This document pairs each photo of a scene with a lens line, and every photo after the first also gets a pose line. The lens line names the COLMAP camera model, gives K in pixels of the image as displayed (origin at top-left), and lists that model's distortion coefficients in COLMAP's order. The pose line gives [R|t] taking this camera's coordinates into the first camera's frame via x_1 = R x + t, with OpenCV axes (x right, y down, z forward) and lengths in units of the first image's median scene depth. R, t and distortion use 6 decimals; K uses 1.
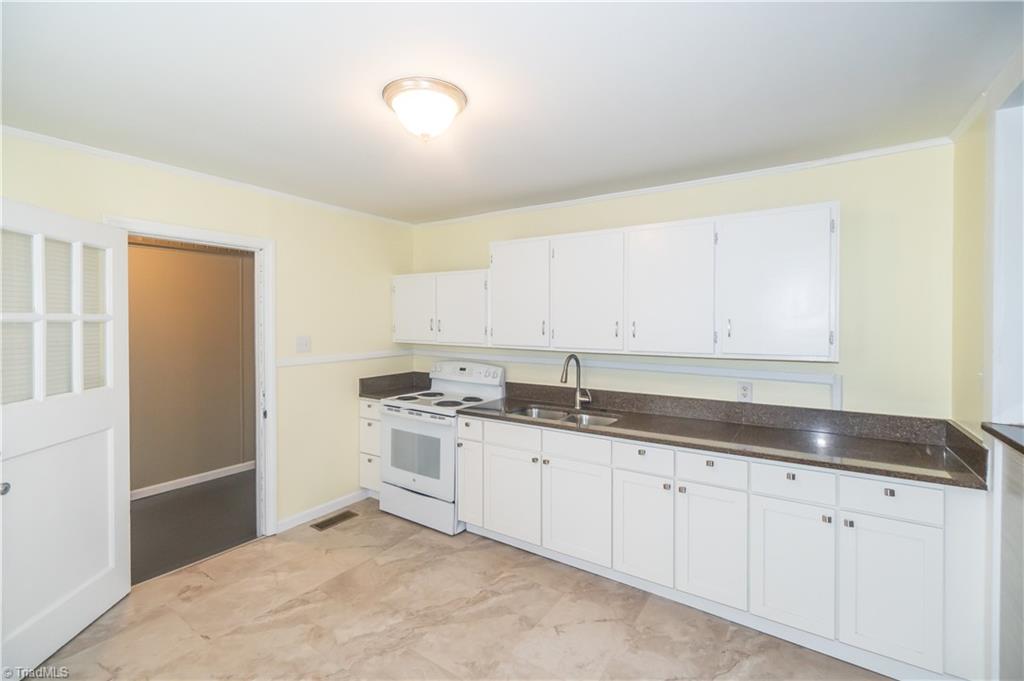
lens RADIAL K [[453.9, 0, 501.8], [0, 453.9, 327.9], [0, 0, 1]] dist [-0.006211, -0.000213]
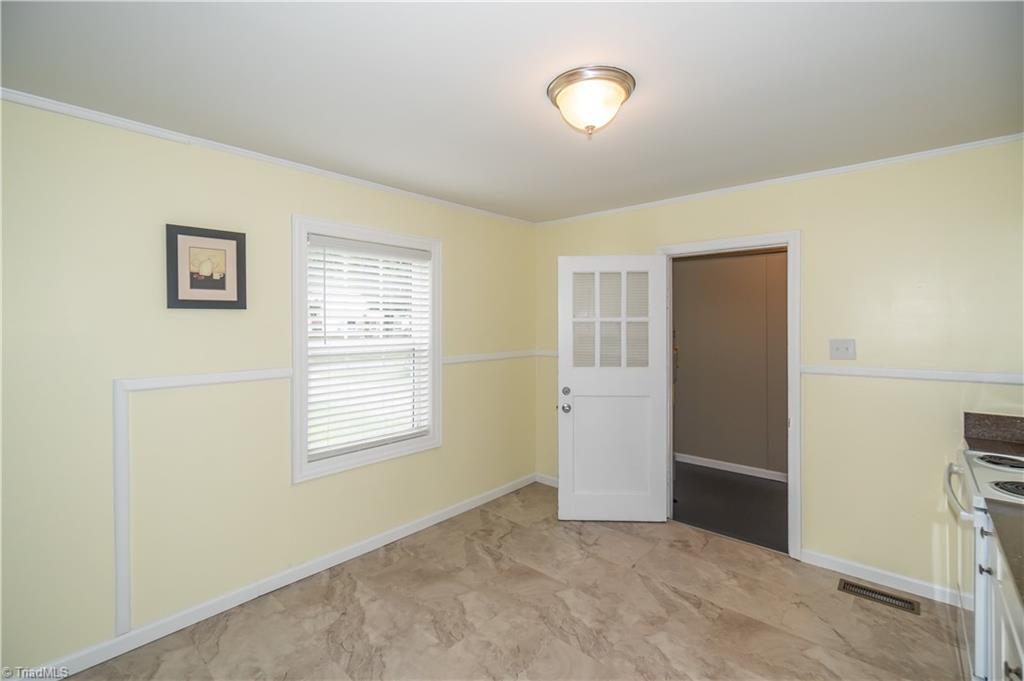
lens RADIAL K [[453.9, 0, 501.8], [0, 453.9, 327.9], [0, 0, 1]] dist [-0.006211, -0.000213]
pose [[-0.144700, 0.006724, -0.989453, 0.585294], [-0.009422, 0.999922, 0.008173, -0.003003], [0.989431, 0.010505, -0.144625, 0.697570]]
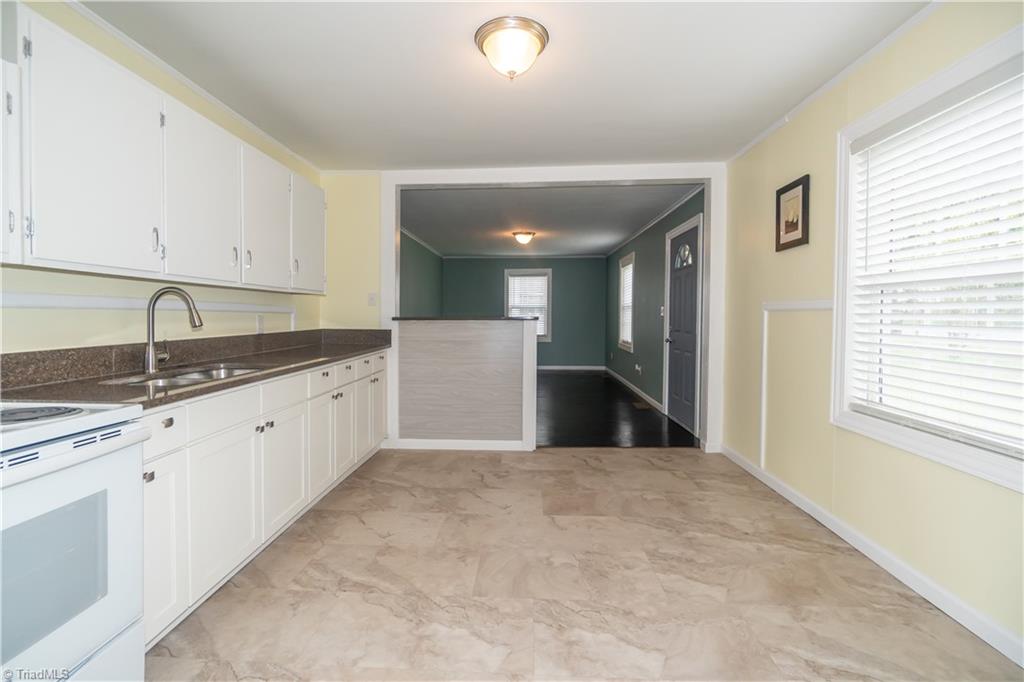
lens RADIAL K [[453.9, 0, 501.8], [0, 453.9, 328.4], [0, 0, 1]] dist [-0.006211, -0.000213]
pose [[-0.514183, -0.030531, 0.857137, -0.829418], [0.006450, 0.999200, 0.039461, 0.120880], [-0.857657, 0.025818, -0.513574, 1.173801]]
